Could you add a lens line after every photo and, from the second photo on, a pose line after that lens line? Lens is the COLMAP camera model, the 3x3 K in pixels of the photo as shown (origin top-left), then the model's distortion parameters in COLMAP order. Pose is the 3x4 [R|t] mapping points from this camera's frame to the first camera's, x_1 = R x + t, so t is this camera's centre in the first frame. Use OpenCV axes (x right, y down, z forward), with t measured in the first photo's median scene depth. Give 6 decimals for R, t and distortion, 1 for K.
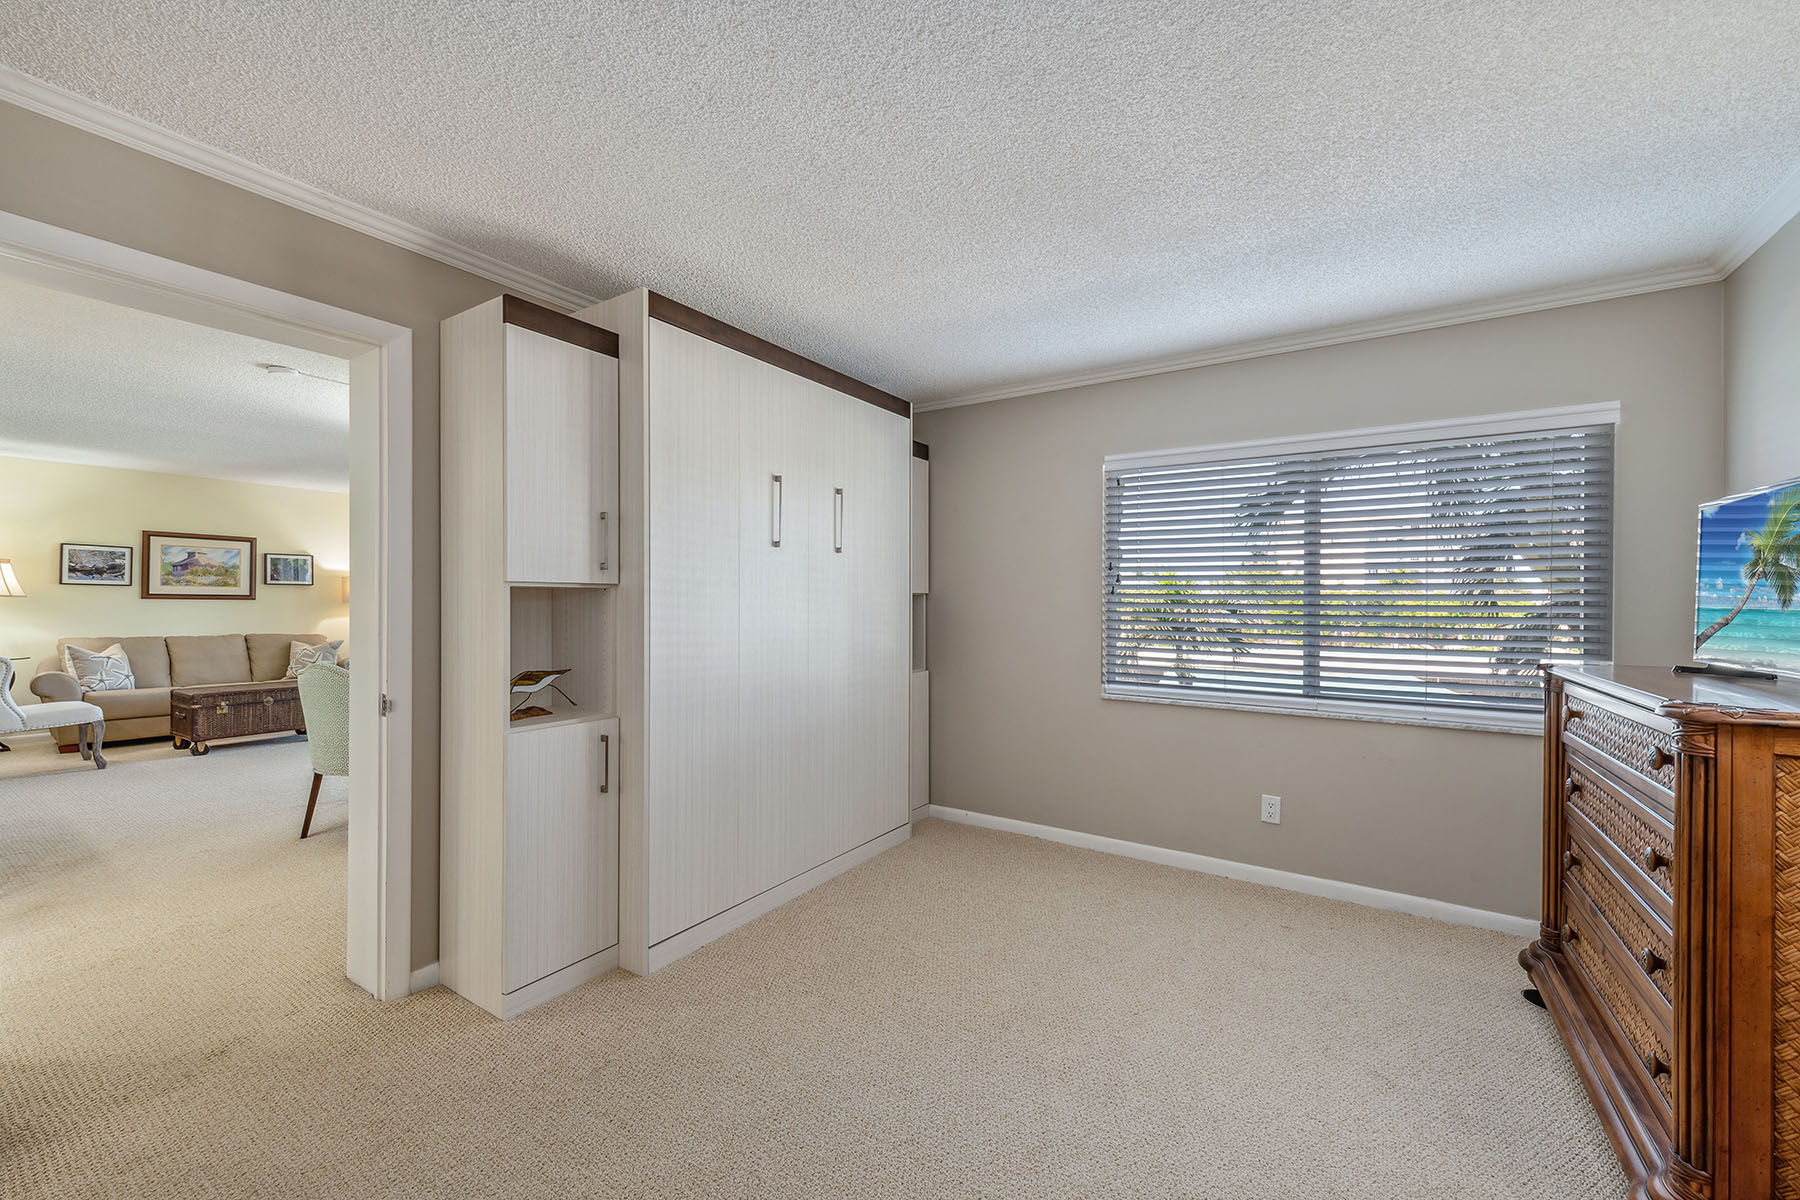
lens RADIAL K [[713.1, 0, 901.6], [0, 713.1, 603.0], [0, 0, 1]] dist [0.001506, 0.000207]
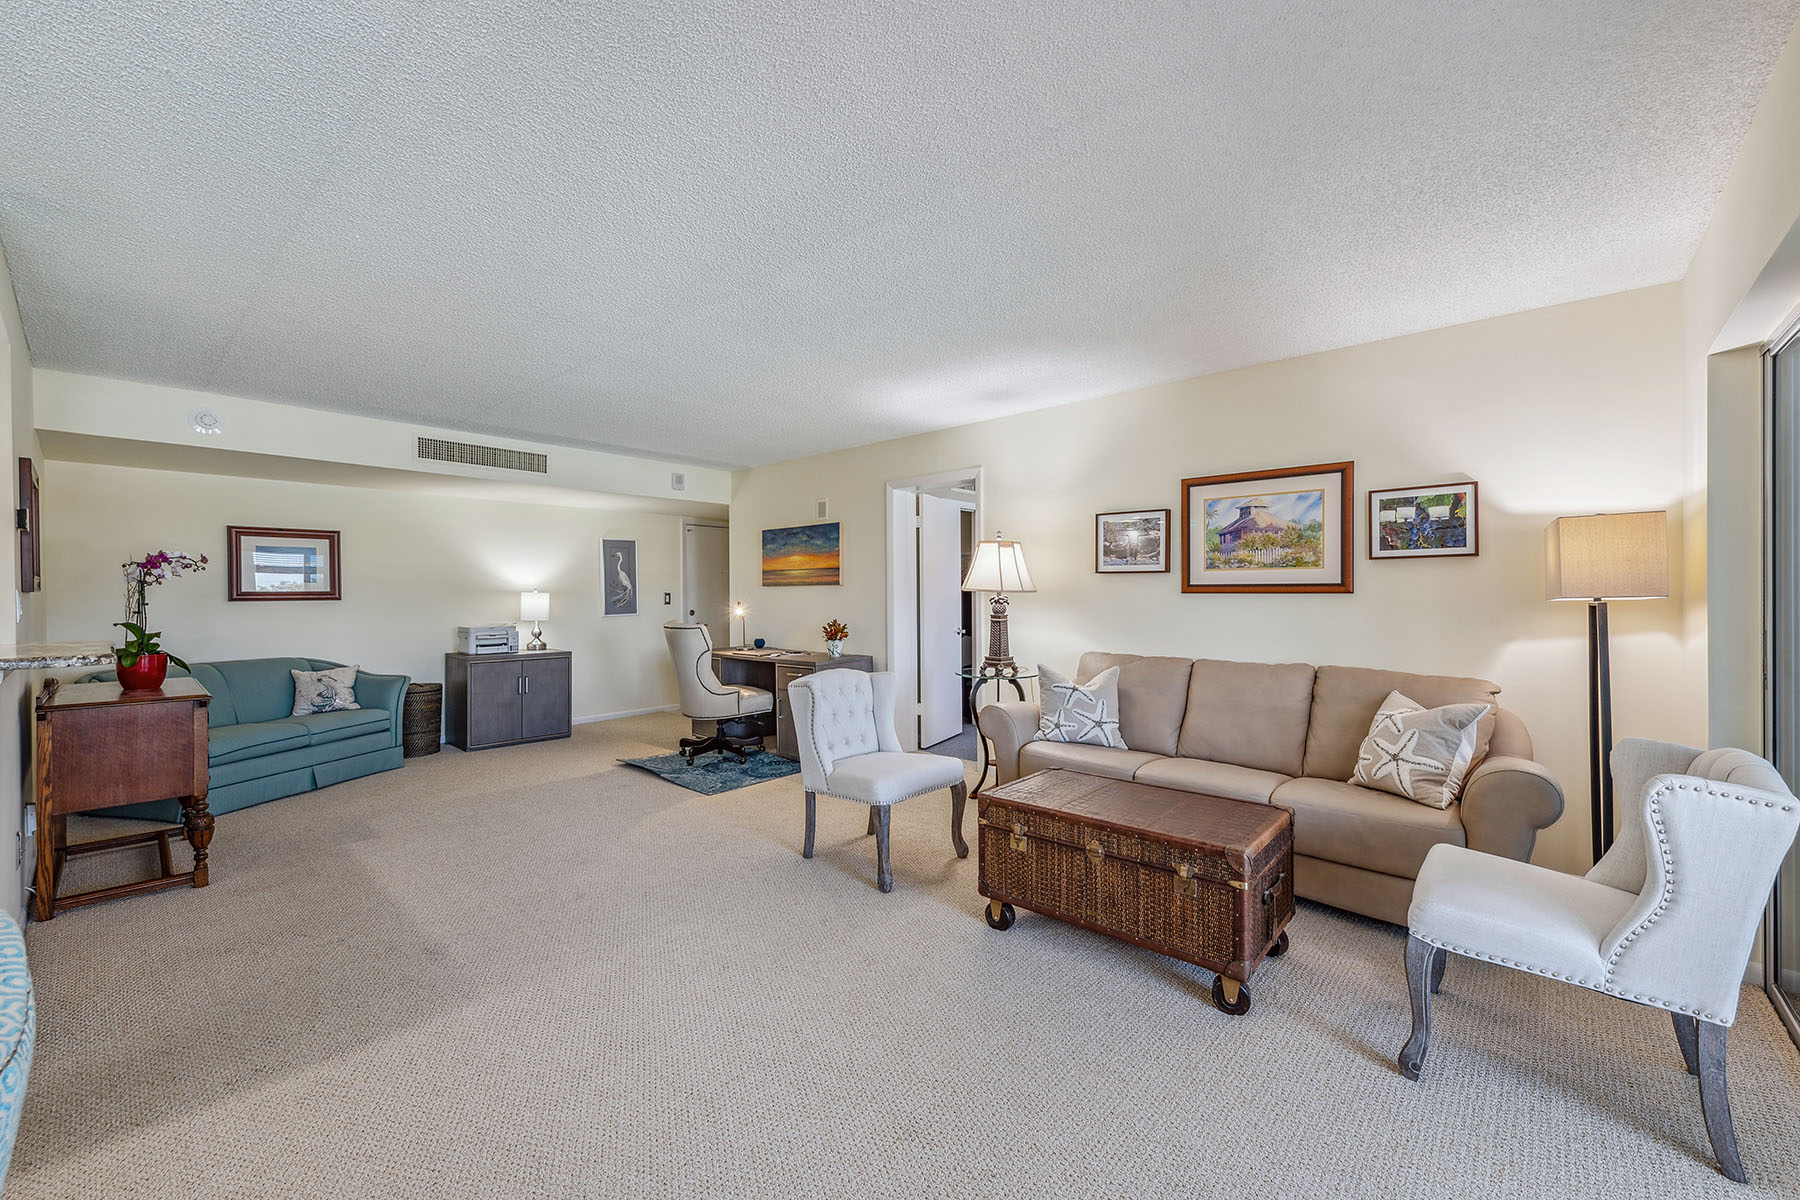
lens RADIAL K [[713.1, 0, 884.0], [0, 713.1, 599.8], [0, 0, 1]] dist [0.001506, 0.000207]
pose [[-0.158622, -0.000926, -0.987339, -0.419997], [0.002146, 0.999997, -0.001283, -0.000115], [0.987337, -0.002322, -0.158619, 0.825880]]
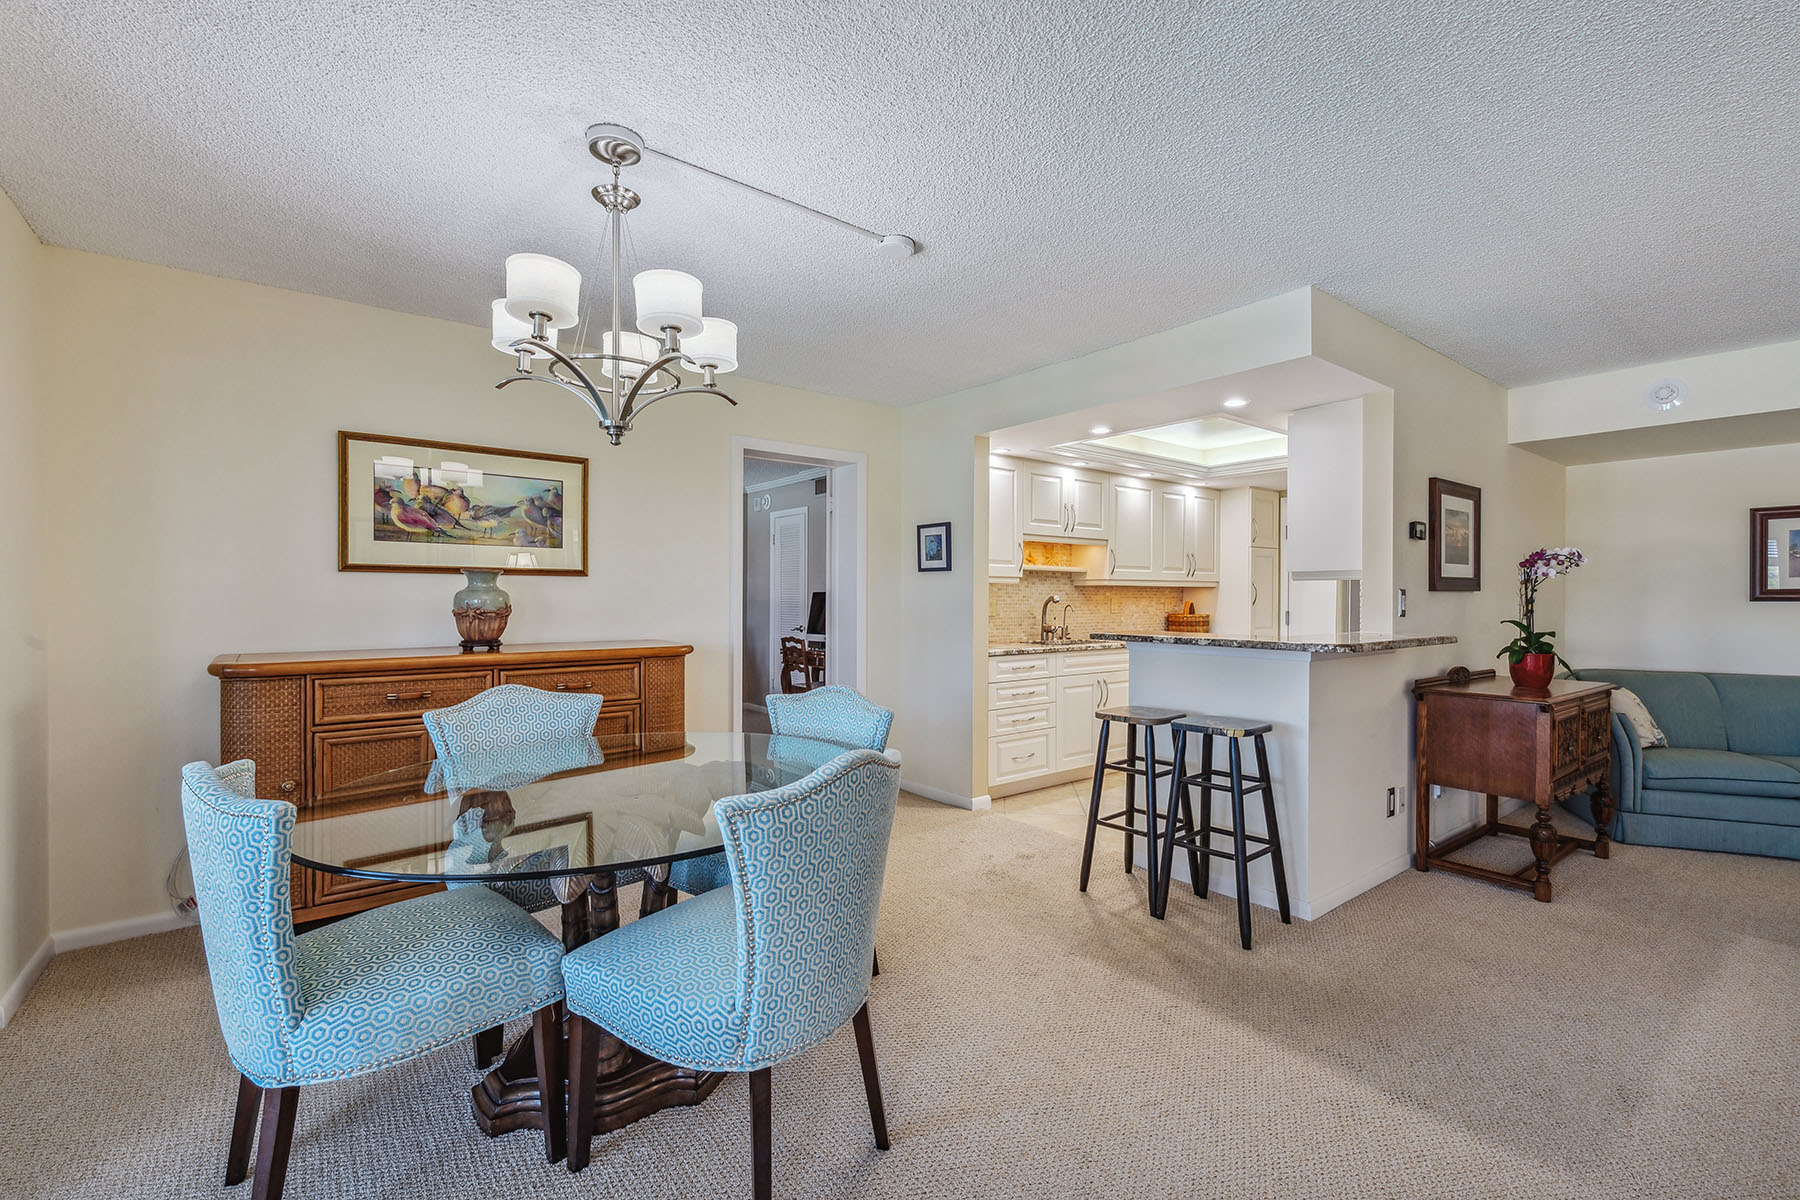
lens RADIAL K [[779.1, 0, 912.5], [0, 779.1, 600.7], [0, 0, 1]] dist [0.004576, -0.000070]
pose [[-0.950846, -0.010891, 0.309474, -0.586701], [-0.007873, 0.999908, 0.011002, -0.003075], [-0.309565, 0.008024, -0.950844, 0.891799]]
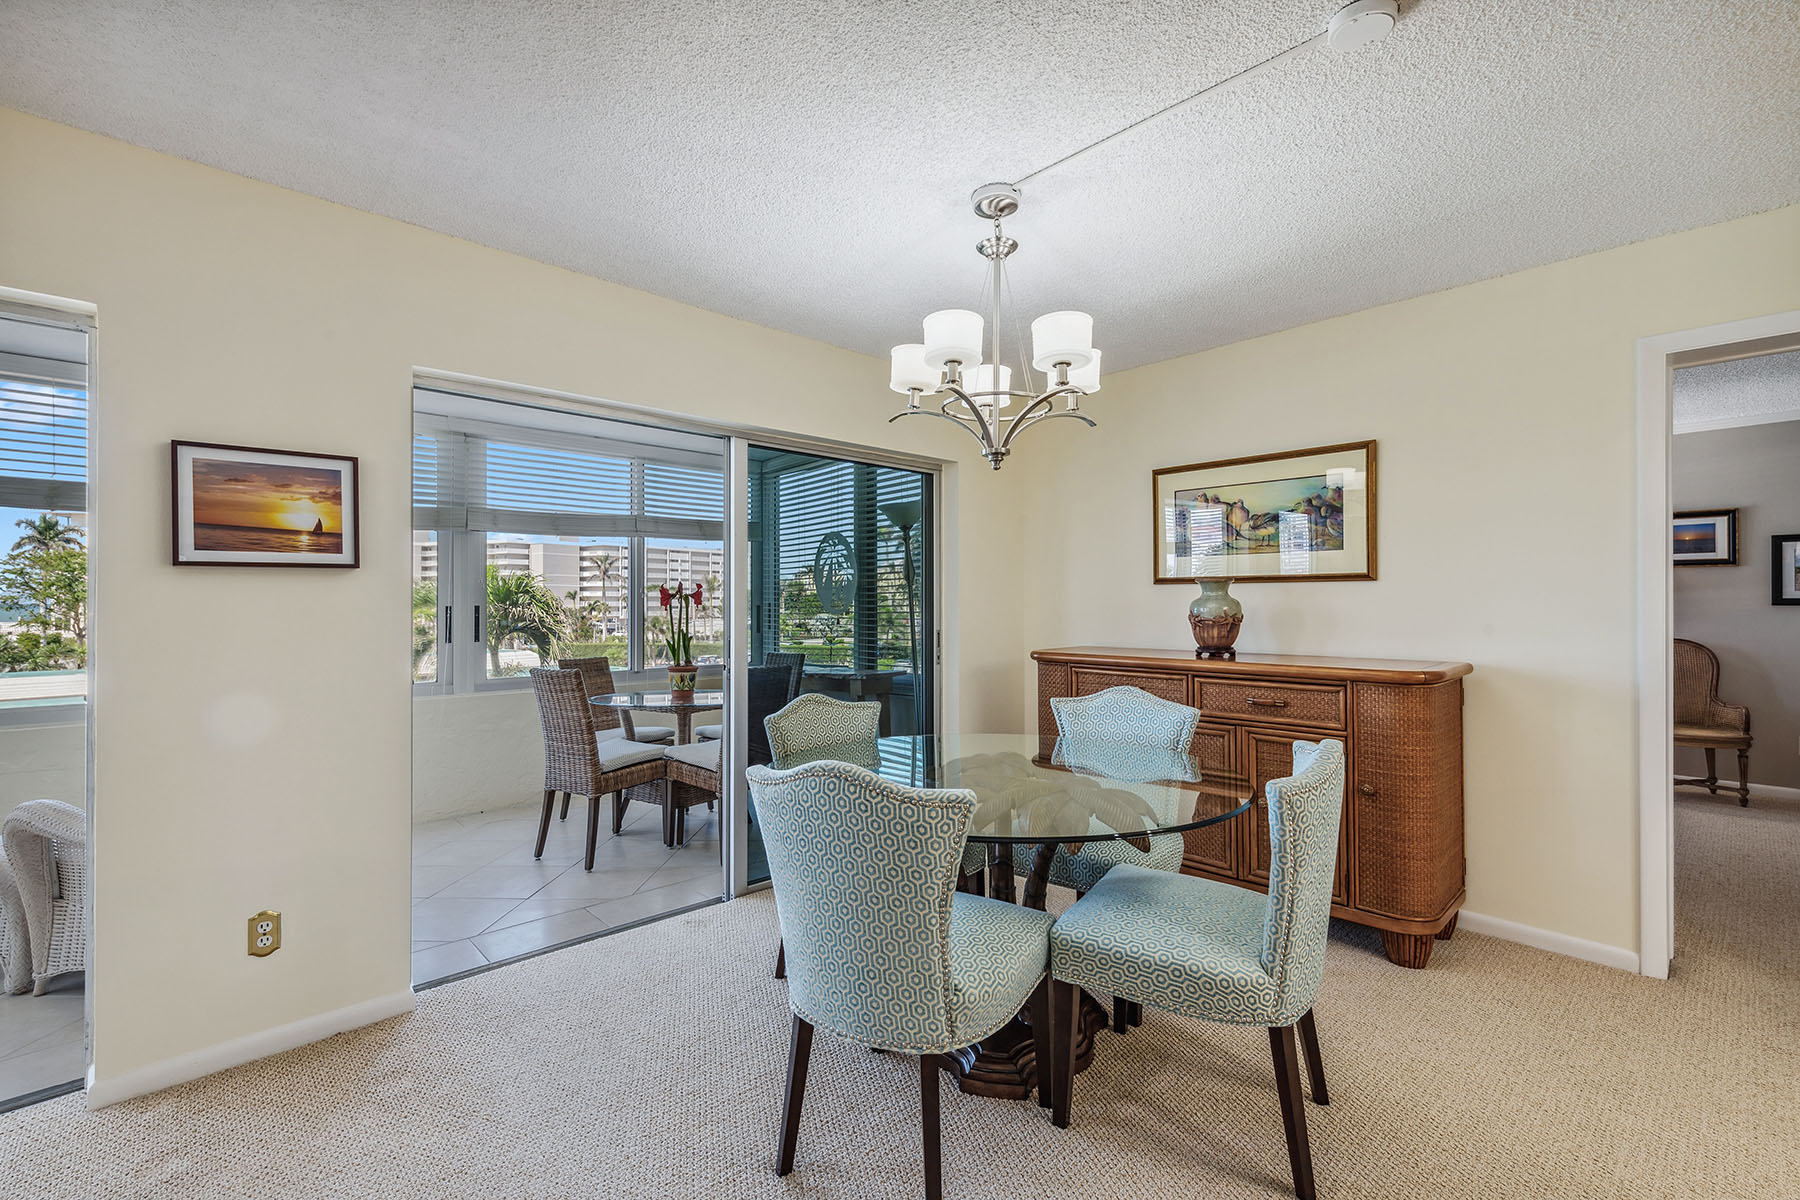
lens RADIAL K [[779.1, 0, 882.3], [0, 779.1, 599.3], [0, 0, 1]] dist [0.004576, -0.000070]
pose [[0.243483, -0.003686, 0.969898, -0.717697], [0.005111, 0.999984, 0.002517, -0.004062], [-0.969892, 0.004345, 0.243498, 0.608480]]
